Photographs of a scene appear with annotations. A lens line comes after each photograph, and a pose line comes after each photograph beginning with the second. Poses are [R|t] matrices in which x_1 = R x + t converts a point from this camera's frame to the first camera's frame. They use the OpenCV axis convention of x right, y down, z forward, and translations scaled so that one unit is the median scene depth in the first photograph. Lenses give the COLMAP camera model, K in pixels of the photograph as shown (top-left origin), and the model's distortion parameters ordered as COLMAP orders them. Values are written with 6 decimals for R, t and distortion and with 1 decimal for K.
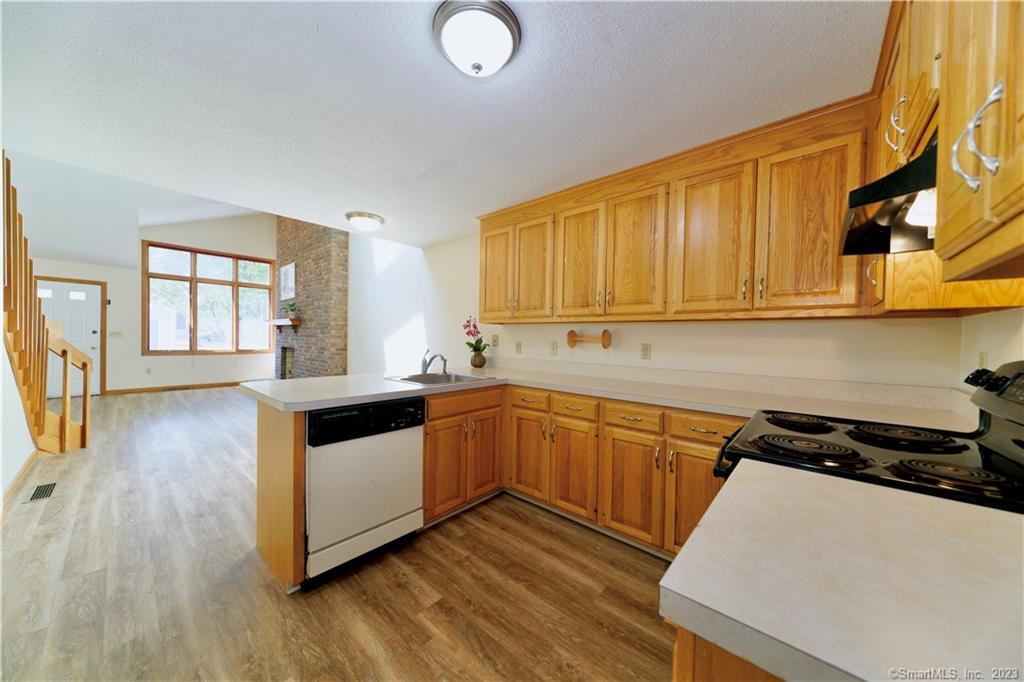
lens RADIAL K [[343.2, 0, 507.2], [0, 343.2, 339.9], [0, 0, 1]] dist [0.000564, -0.000042]
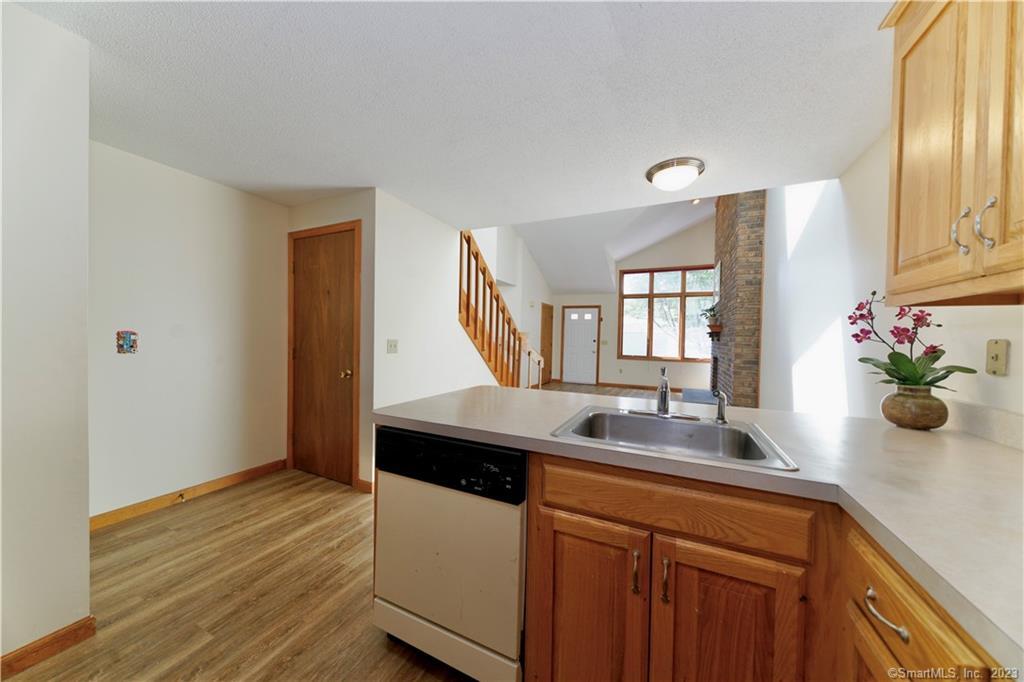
lens RADIAL K [[343.2, 0, 507.2], [0, 343.2, 339.9], [0, 0, 1]] dist [0.000564, -0.000042]
pose [[0.276800, -0.006783, -0.960904, 0.089583], [-0.021452, 0.999682, -0.013236, -0.000072], [0.960688, 0.024277, 0.276566, 0.287284]]
